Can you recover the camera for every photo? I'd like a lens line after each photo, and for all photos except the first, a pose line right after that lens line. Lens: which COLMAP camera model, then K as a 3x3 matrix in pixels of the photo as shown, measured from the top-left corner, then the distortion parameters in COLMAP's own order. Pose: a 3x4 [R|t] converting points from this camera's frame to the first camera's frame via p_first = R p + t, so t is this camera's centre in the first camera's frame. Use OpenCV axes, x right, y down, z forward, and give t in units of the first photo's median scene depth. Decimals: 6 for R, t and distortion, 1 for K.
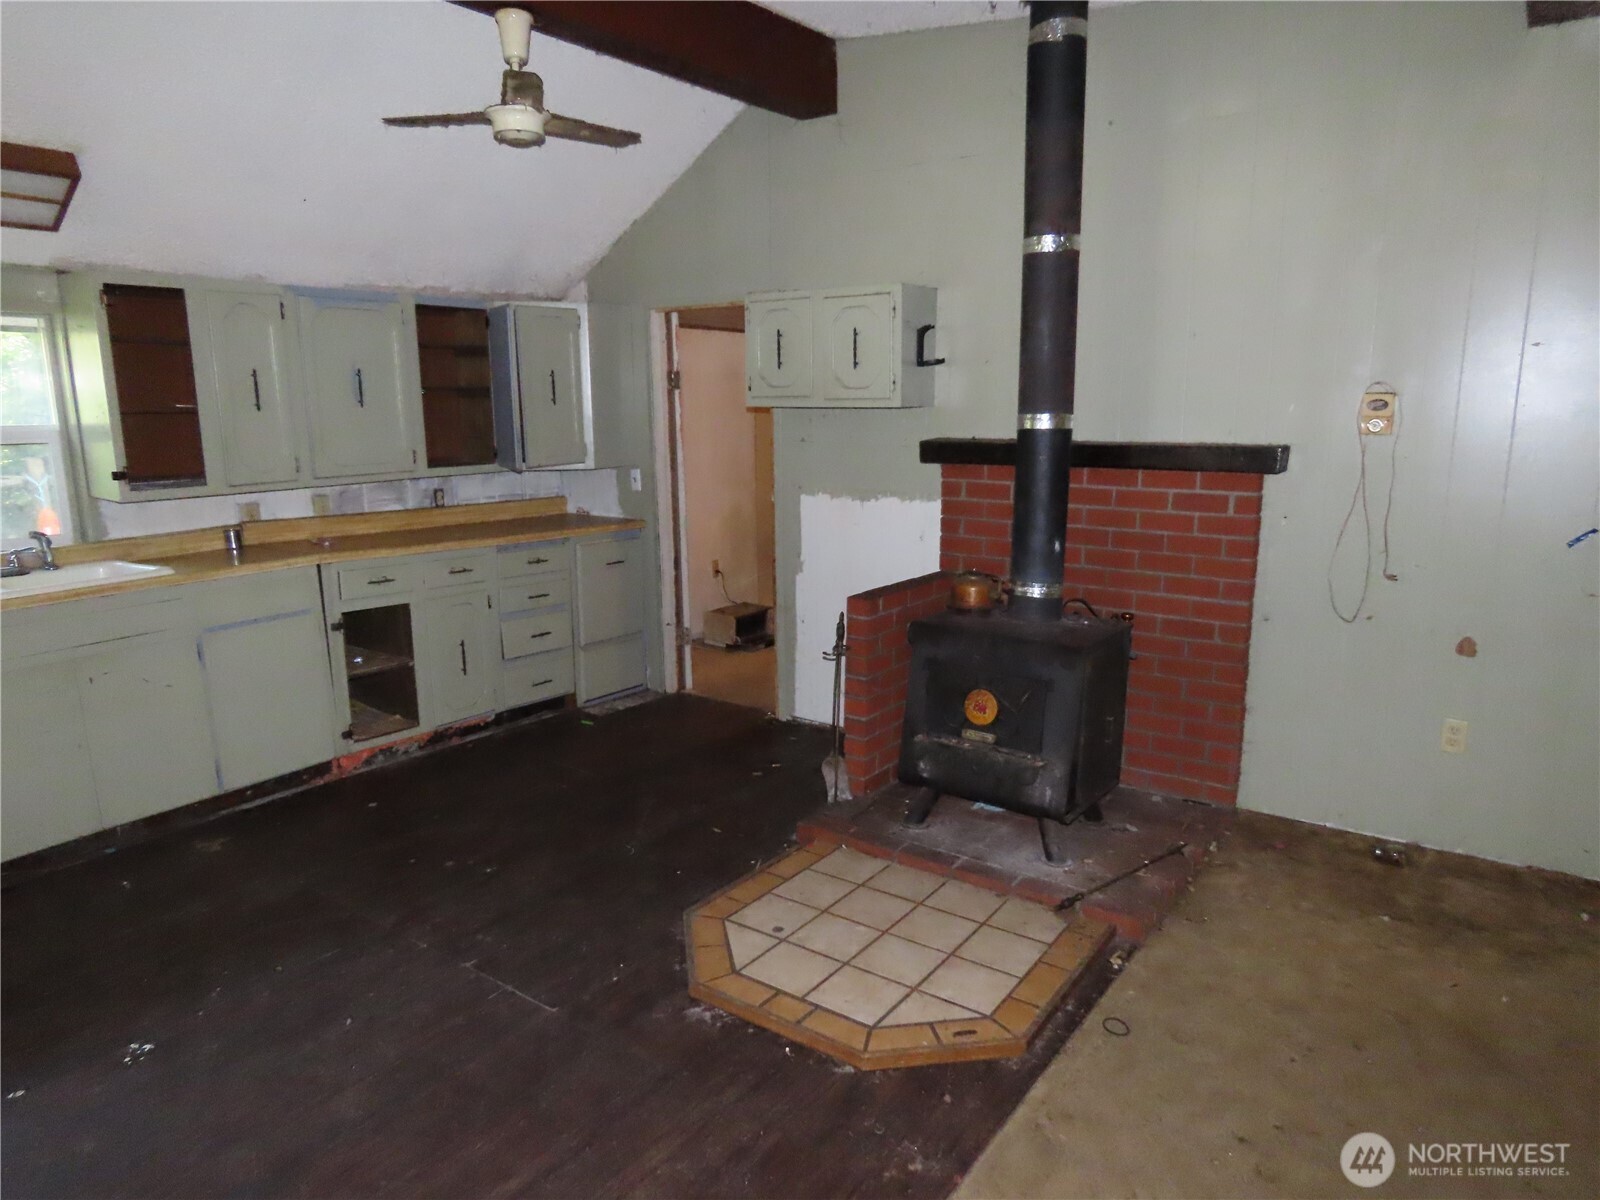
lens RADIAL K [[1009.0, 0, 803.3], [0, 1009.0, 601.3], [0, 0, 1]] dist [-0.018041, 0.008858]
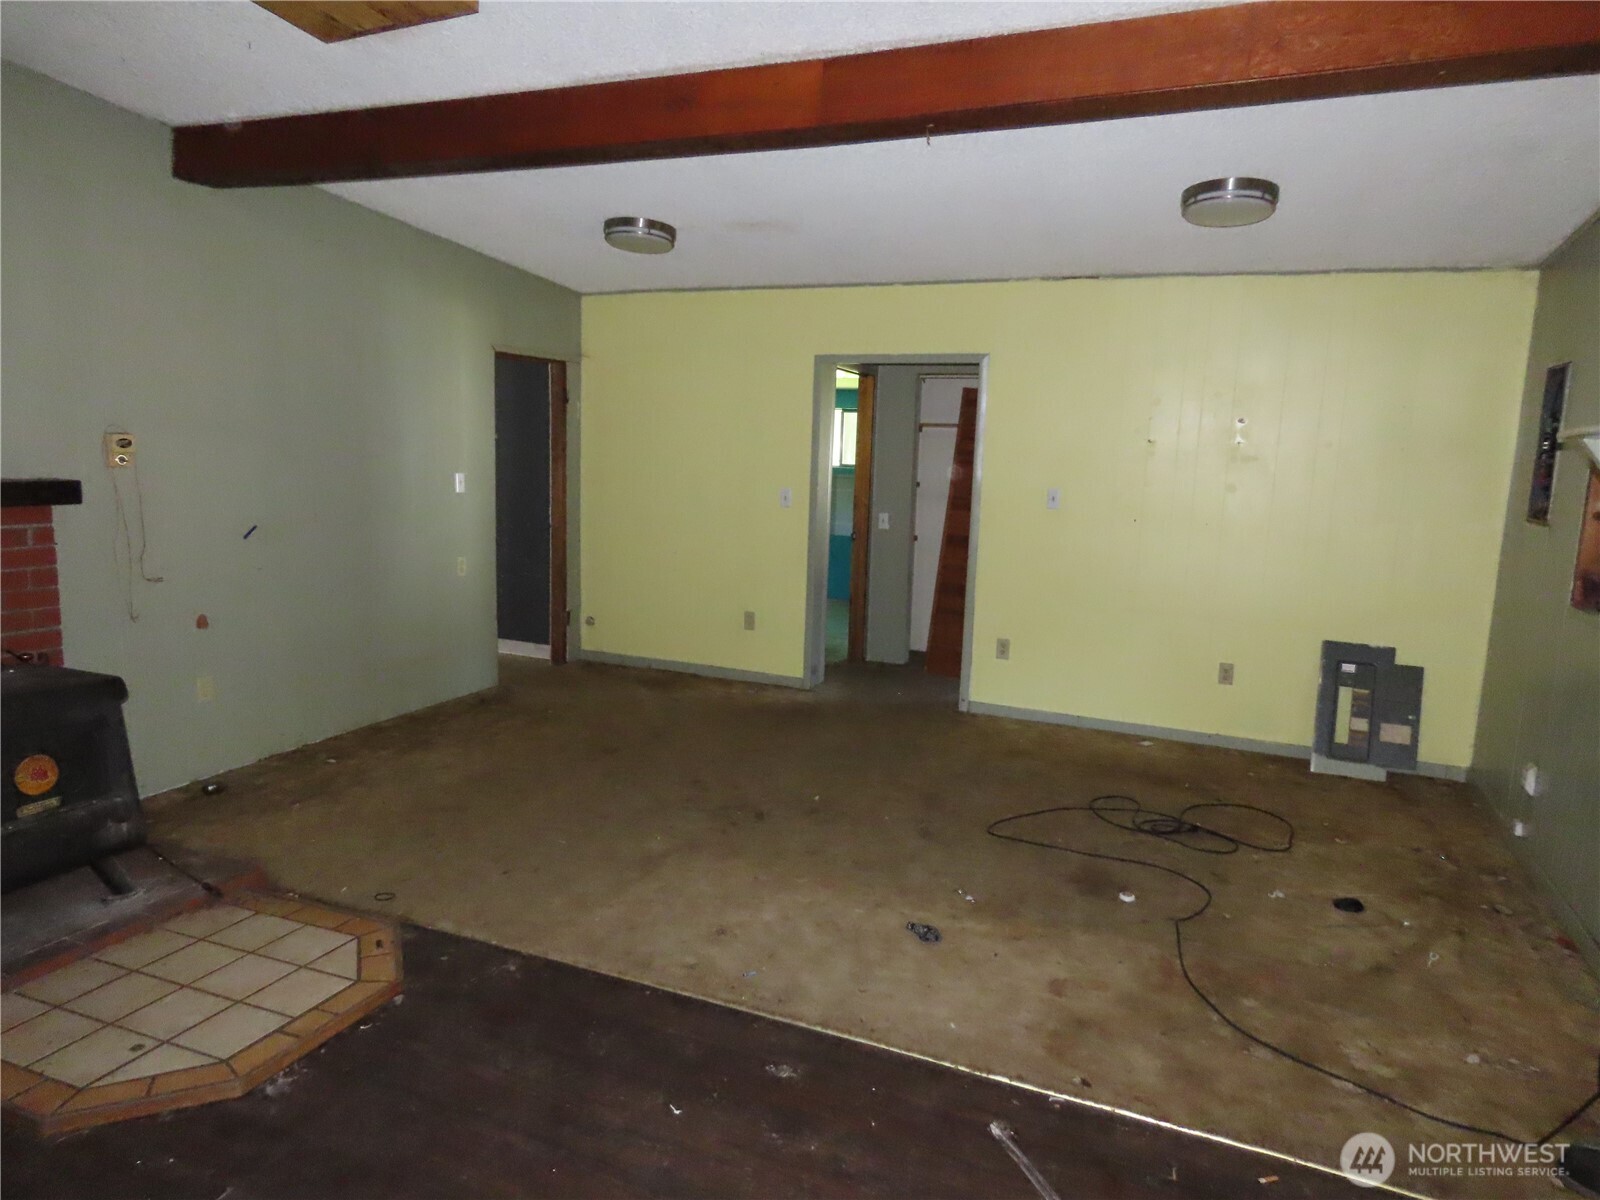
lens RADIAL K [[1009.0, 0, 805.9], [0, 1009.0, 599.7], [0, 0, 1]] dist [-0.018041, 0.008858]
pose [[-0.222490, -0.147848, 0.963659, -0.799443], [0.159368, 0.969624, 0.185558, -0.101995], [-0.961821, 0.194862, -0.192169, 0.457576]]
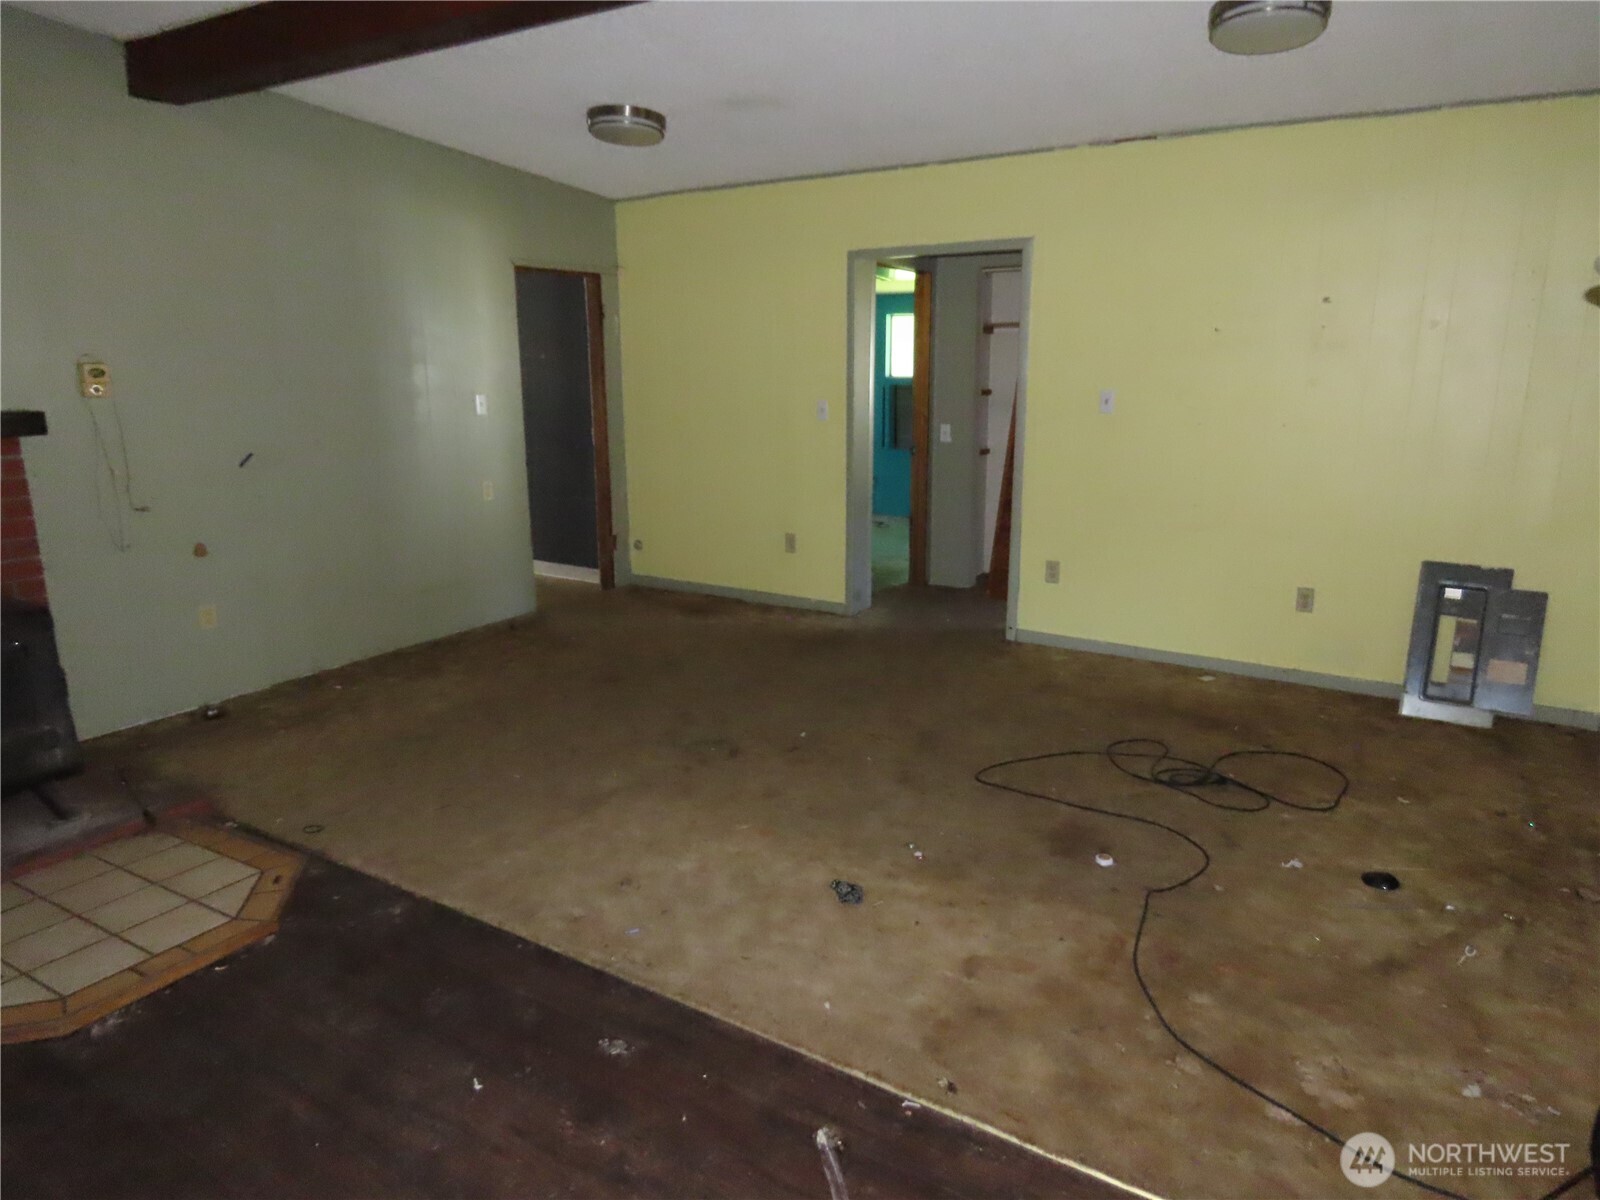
lens RADIAL K [[1009.0, 0, 805.2], [0, 1009.0, 601.1], [0, 0, 1]] dist [-0.018041, 0.008858]
pose [[-0.064411, -0.223996, 0.972459, -0.721671], [0.199816, 0.951853, 0.232485, -0.040382], [-0.977714, 0.209288, -0.016552, 0.221750]]
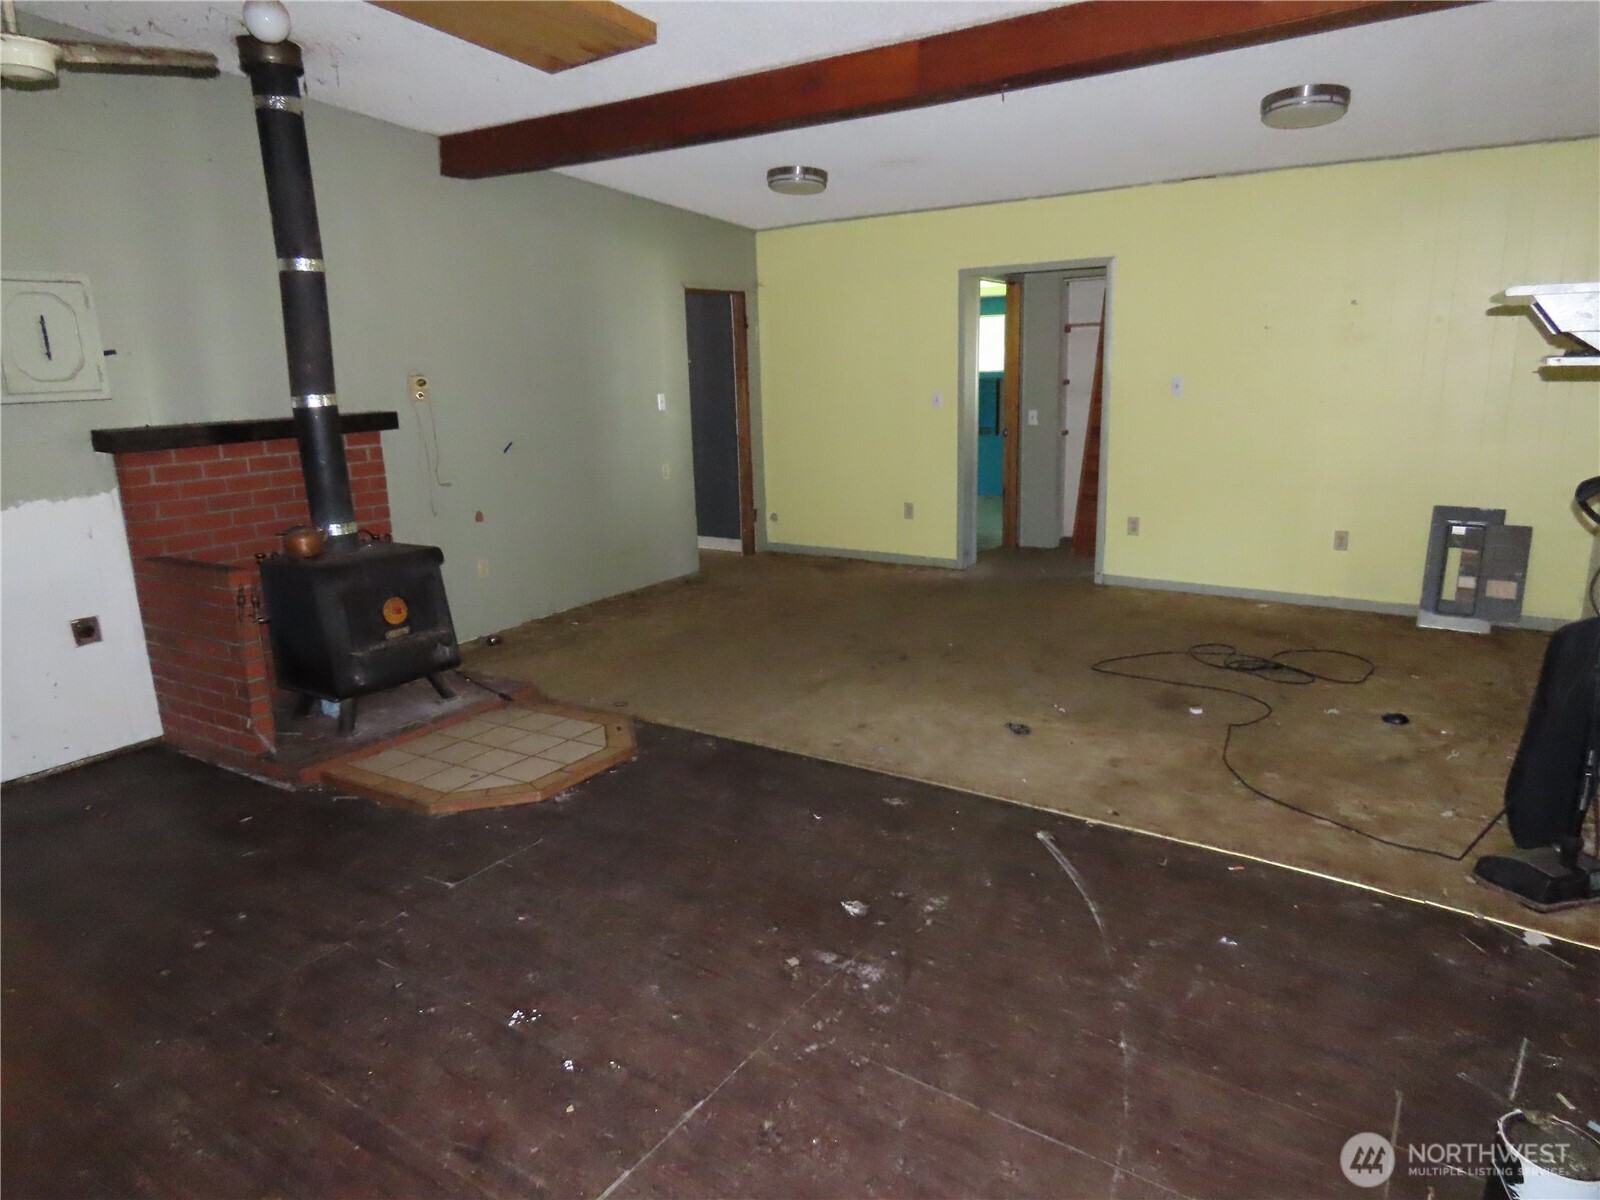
lens RADIAL K [[1009.0, 0, 802.8], [0, 1009.0, 600.1], [0, 0, 1]] dist [-0.018041, 0.008858]
pose [[-0.031935, -0.224810, 0.973879, -1.110336], [0.224436, 0.947880, 0.226167, -0.087657], [-0.973965, 0.225796, 0.020185, 0.422973]]
